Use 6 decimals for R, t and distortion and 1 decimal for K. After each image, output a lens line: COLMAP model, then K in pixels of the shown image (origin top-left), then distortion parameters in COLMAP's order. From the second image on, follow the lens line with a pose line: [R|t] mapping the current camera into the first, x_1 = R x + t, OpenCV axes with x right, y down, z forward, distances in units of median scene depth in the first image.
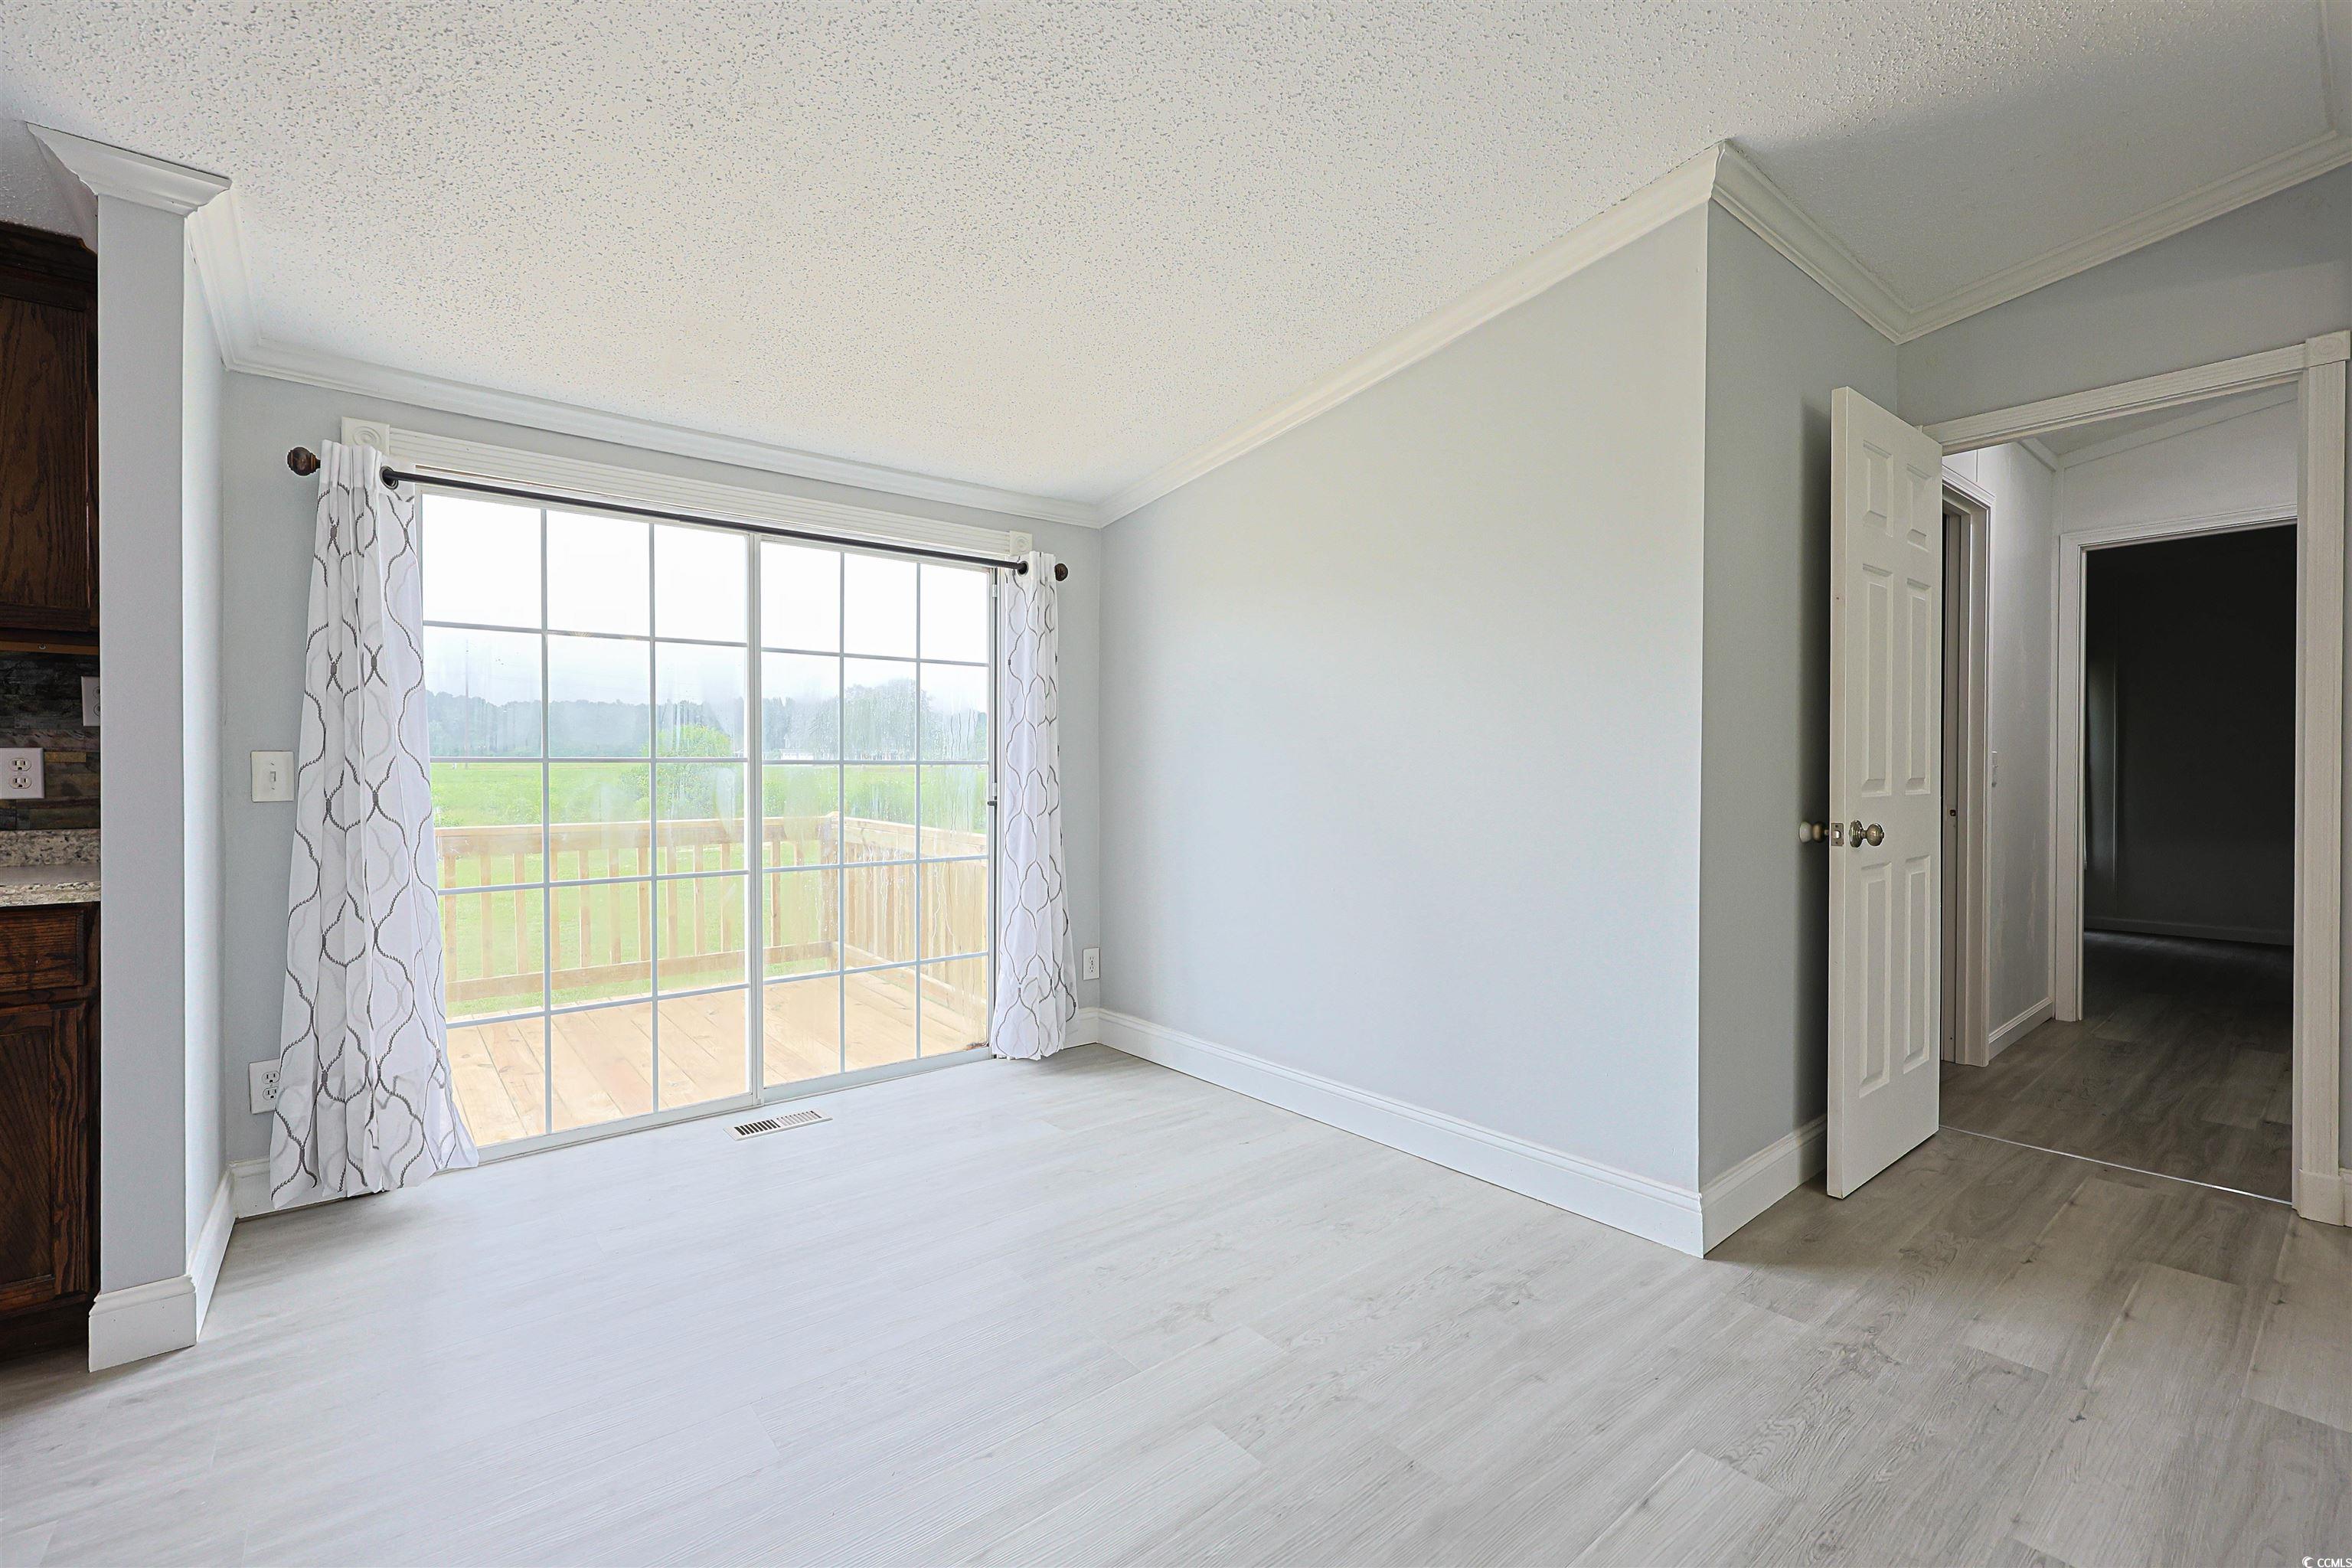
lens RADIAL K [[1017.1, 0, 1226.6], [0, 1017.1, 778.6], [0, 0, 1]] dist [-0.004235, 0.000580]
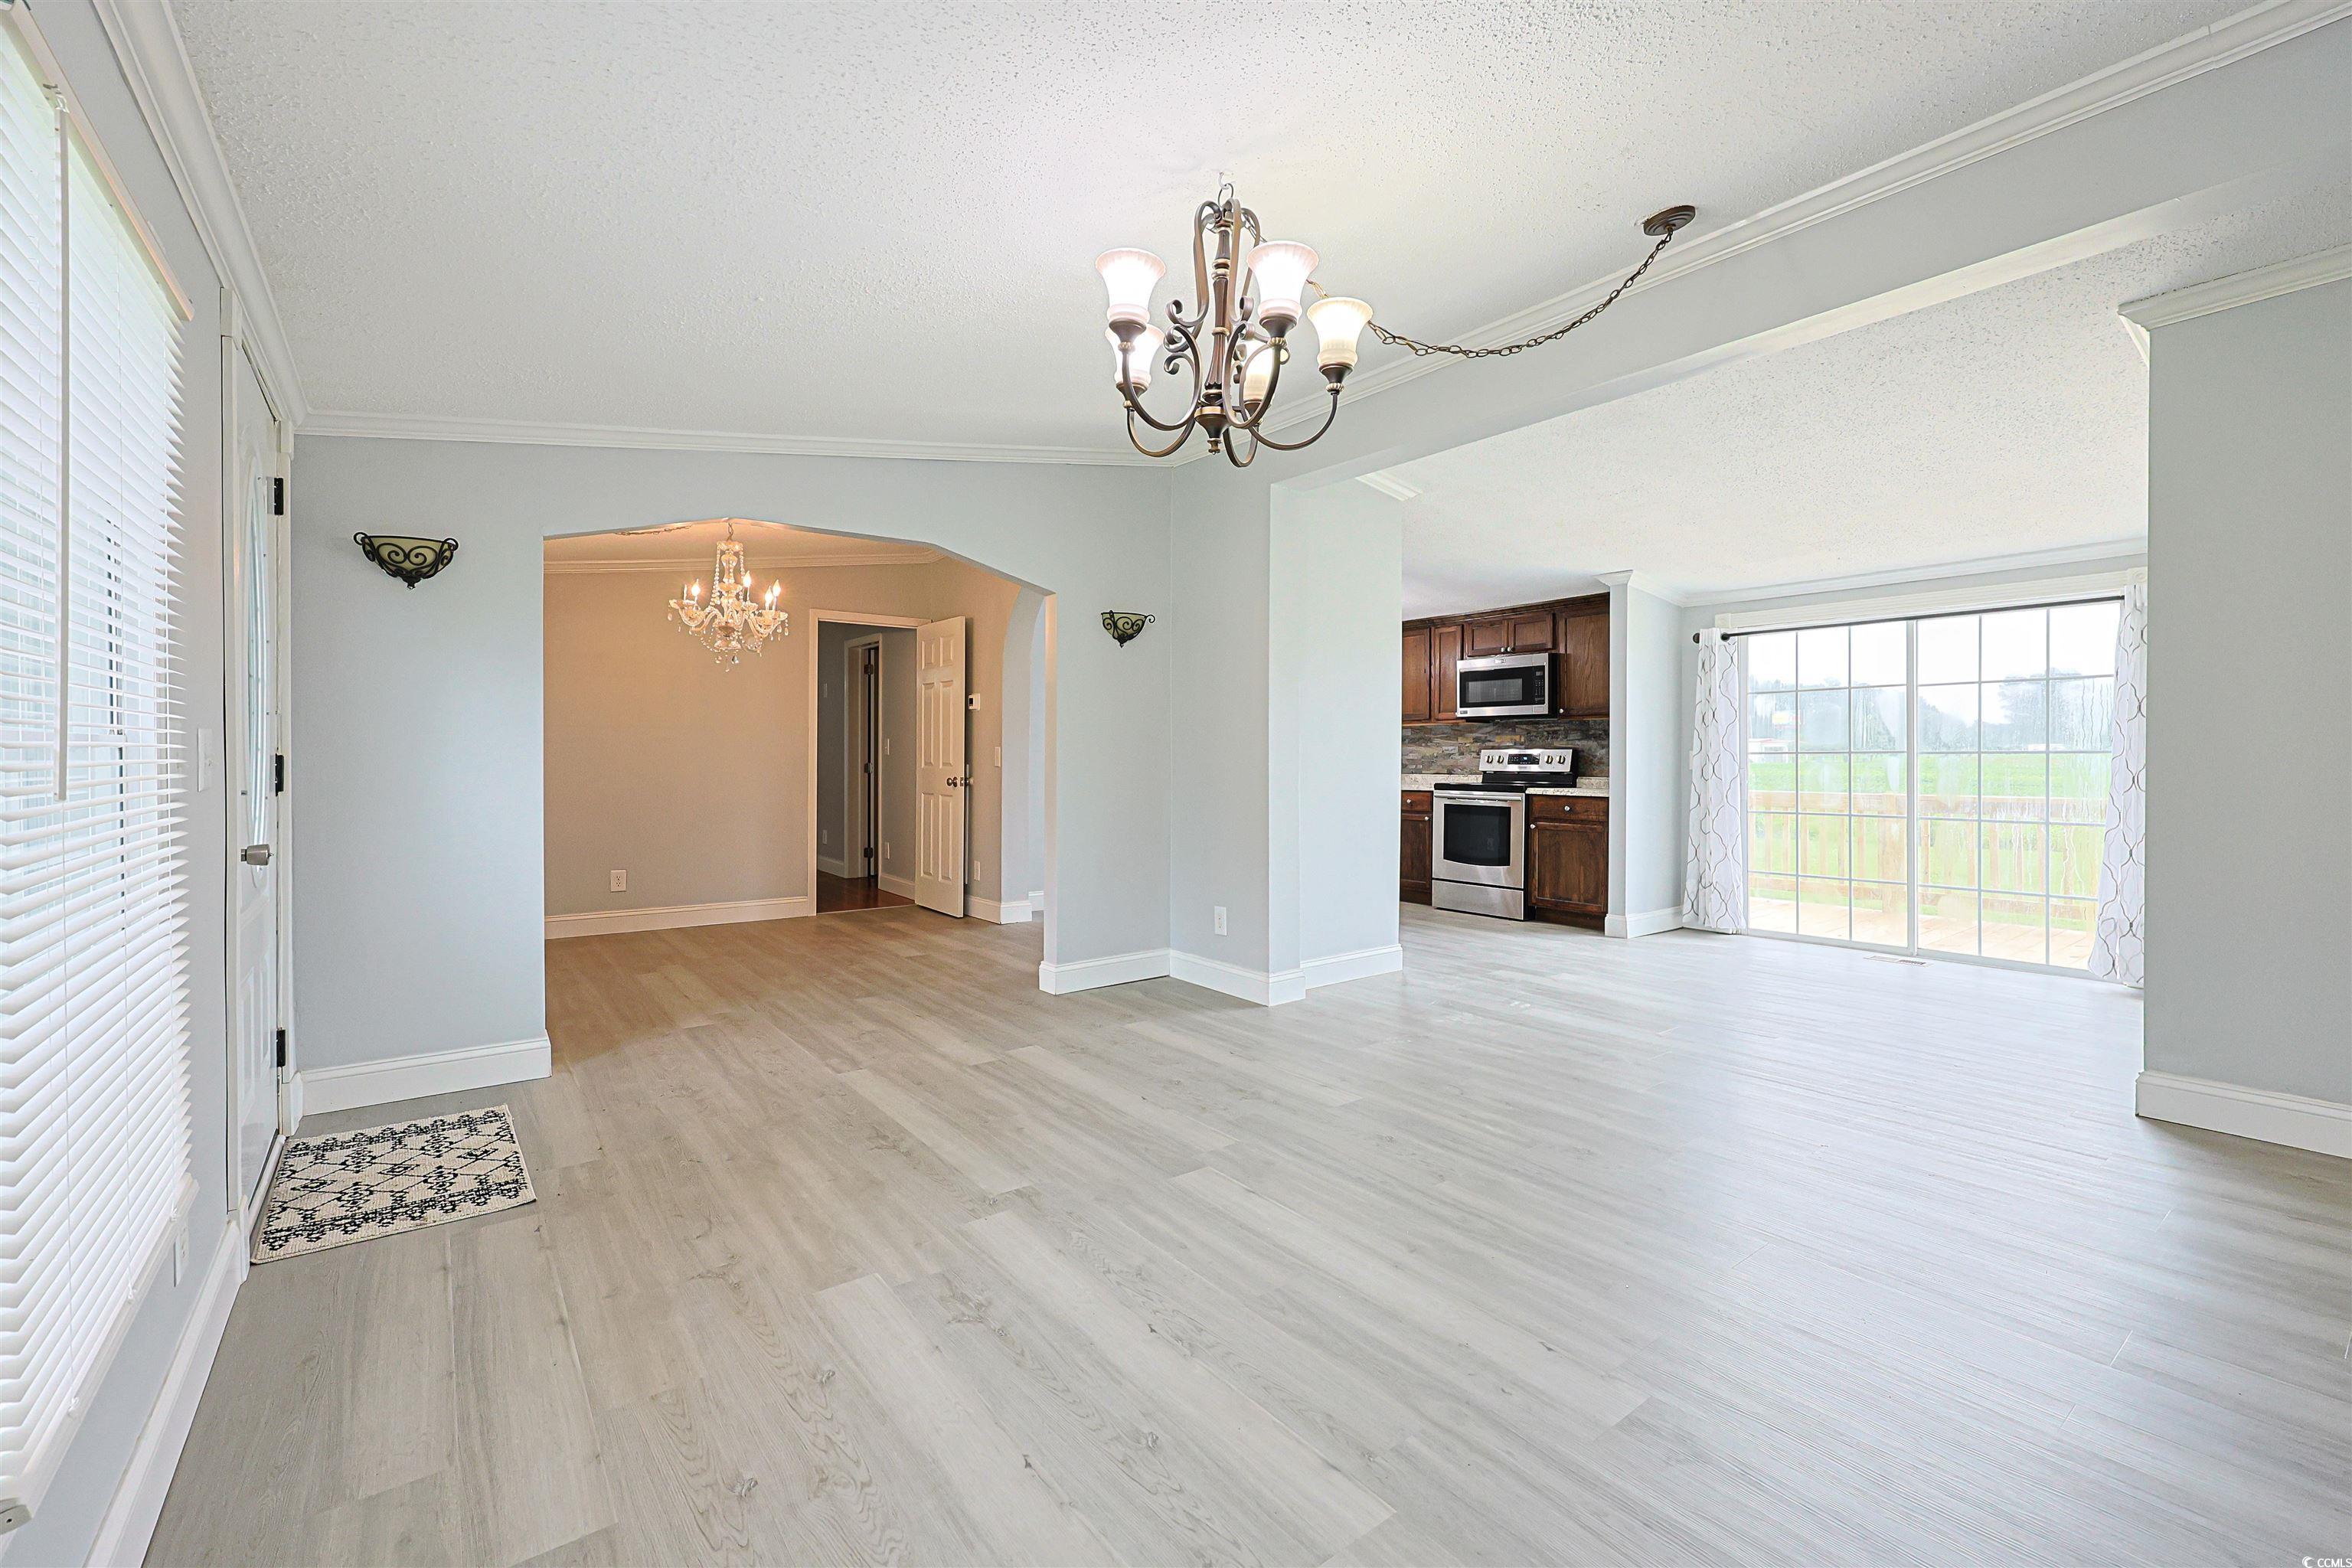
lens RADIAL K [[1017.1, 0, 1155.9], [0, 1017.1, 770.1], [0, 0, 1]] dist [-0.004235, 0.000580]
pose [[-0.055547, 0.016039, -0.998327, 2.119165], [-0.004092, 0.999859, 0.016291, -0.016512], [0.998448, 0.004991, -0.055474, -0.285064]]
